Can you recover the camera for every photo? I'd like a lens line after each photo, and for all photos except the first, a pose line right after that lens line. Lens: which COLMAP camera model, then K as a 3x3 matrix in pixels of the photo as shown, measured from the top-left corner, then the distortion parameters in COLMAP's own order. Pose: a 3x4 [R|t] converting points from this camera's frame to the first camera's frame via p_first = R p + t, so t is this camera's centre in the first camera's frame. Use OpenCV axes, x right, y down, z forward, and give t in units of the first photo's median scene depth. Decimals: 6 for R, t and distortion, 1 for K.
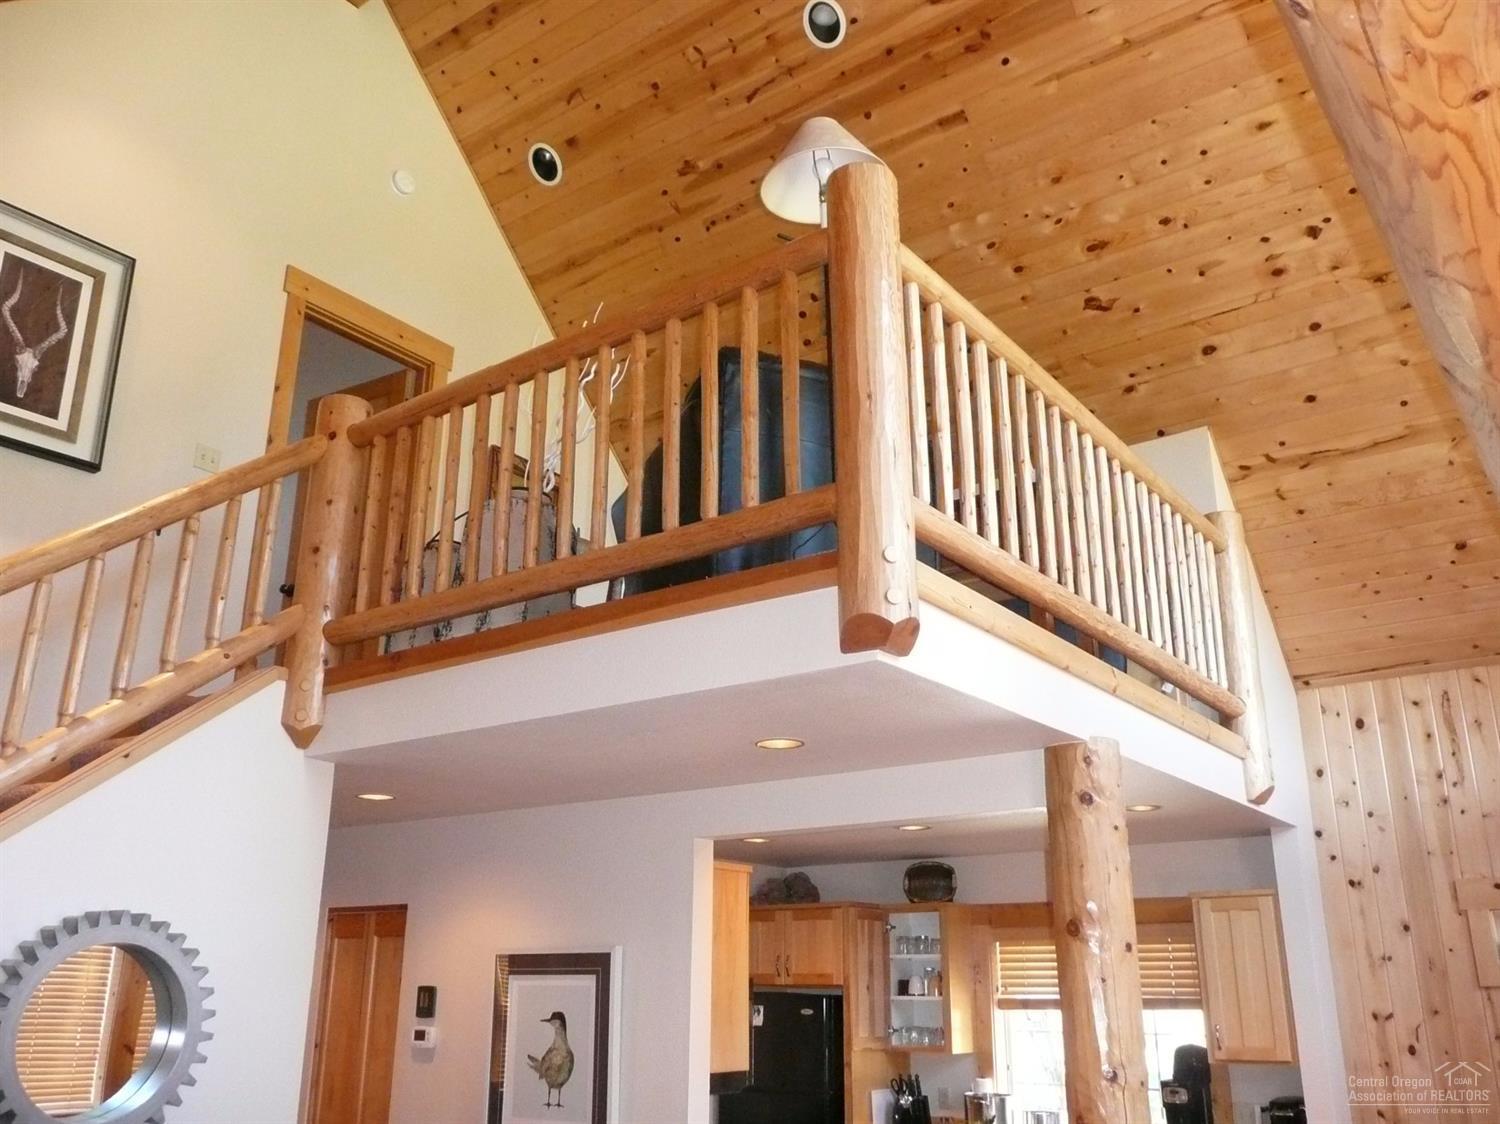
lens RADIAL K [[1265.5, 0, 750.0], [0, 1265.5, 562.0], [0, 0, 1]] dist [-0.014115, -0.001479]
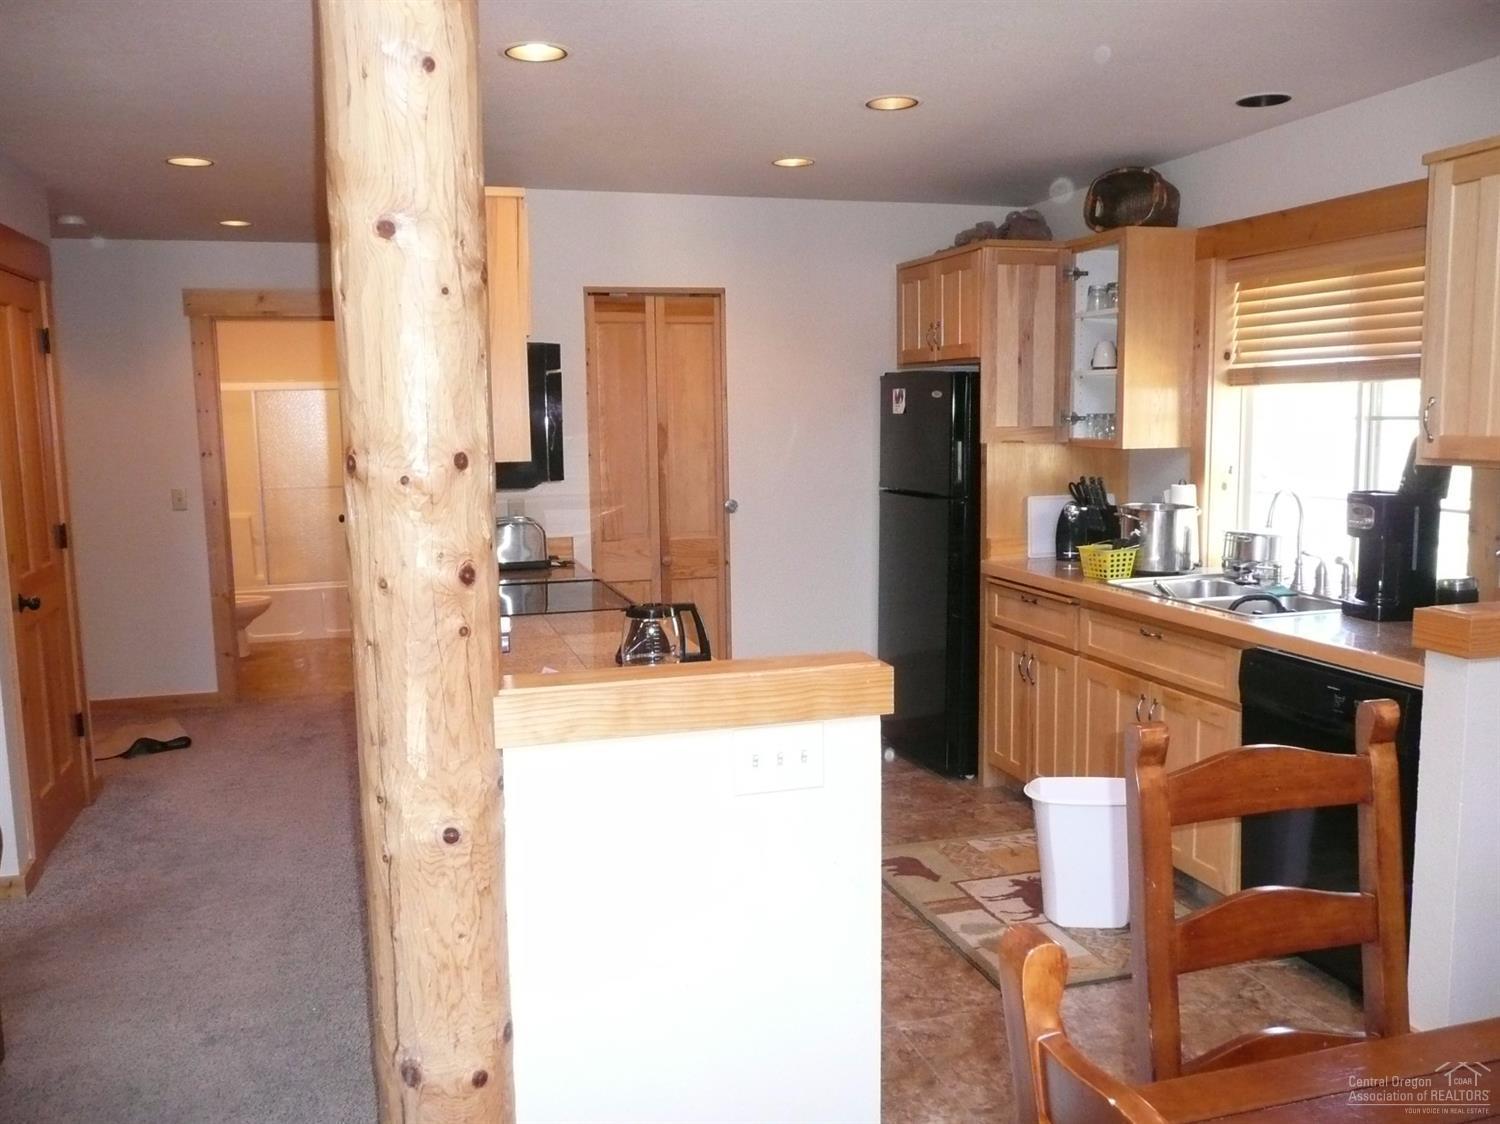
lens RADIAL K [[1265.5, 0, 750.0], [0, 1265.5, 562.0], [0, 0, 1]] dist [-0.014115, -0.001479]
pose [[0.801747, 0.056751, -0.594962, 0.446978], [0.209700, 0.905483, 0.368954, 0.166506], [0.559667, -0.420571, 0.714068, 0.413618]]
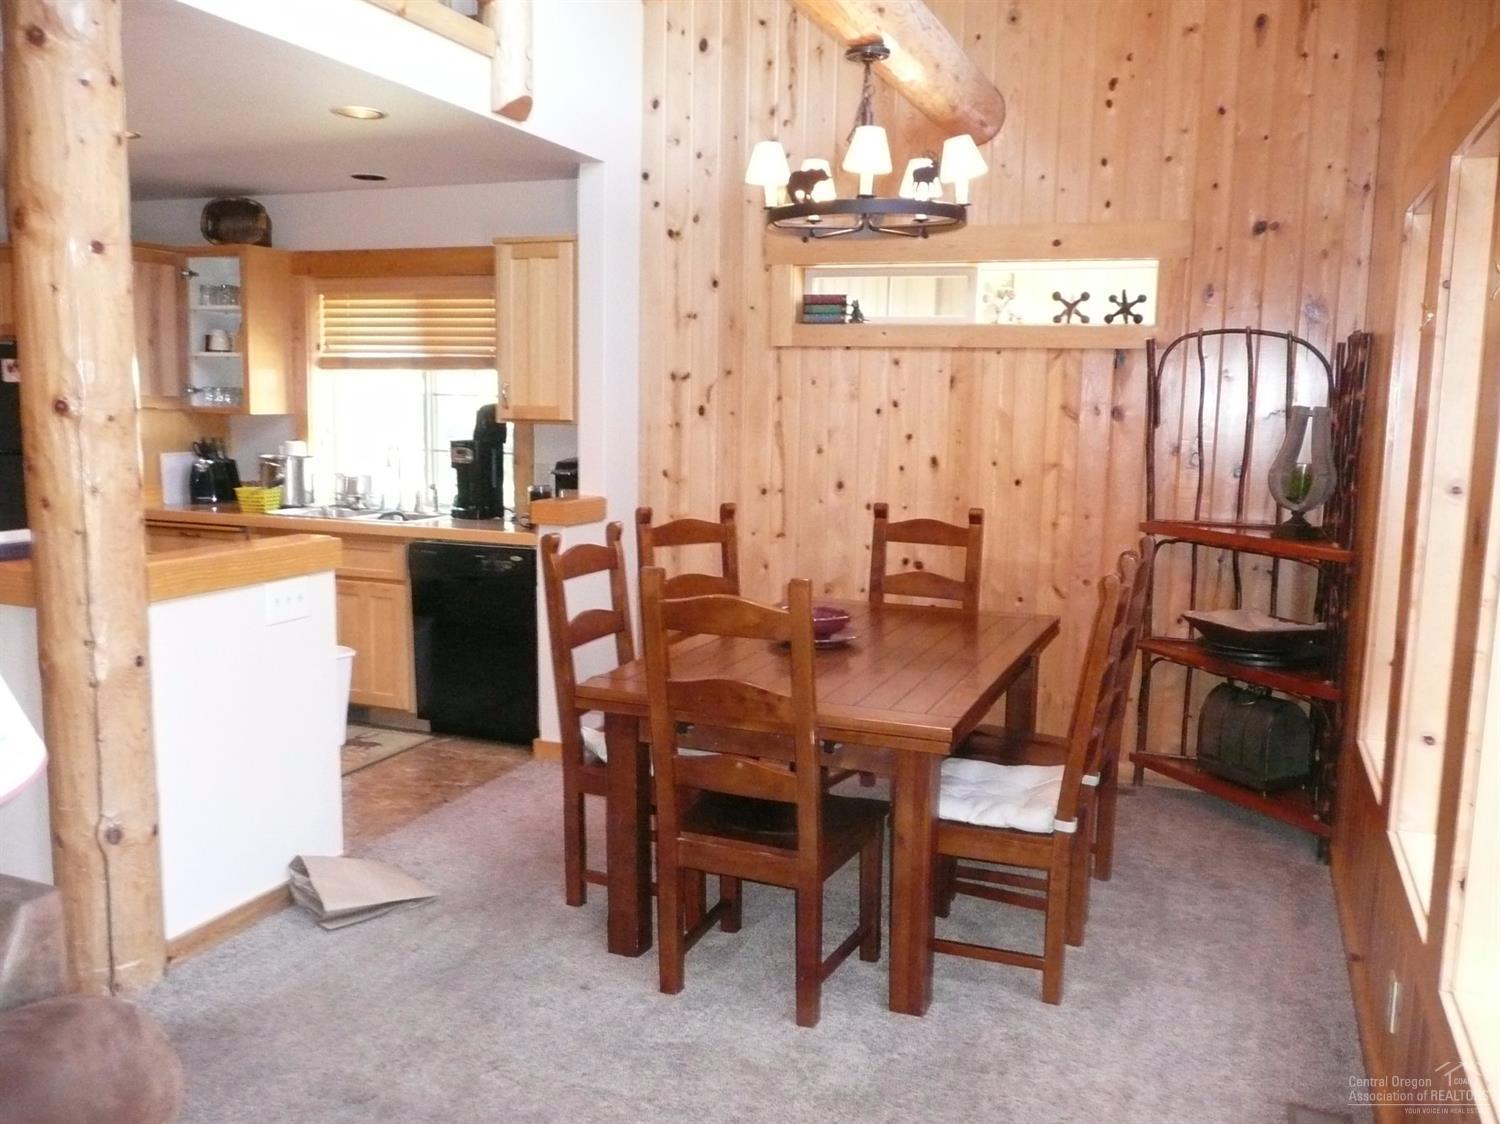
lens RADIAL K [[1265.5, 0, 750.0], [0, 1265.5, 562.0], [0, 0, 1]] dist [-0.014115, -0.001479]
pose [[0.964971, -0.021802, 0.261448, 0.289968], [-0.097785, 0.894846, 0.435533, 0.067765], [-0.243451, -0.445842, 0.861369, 0.114473]]
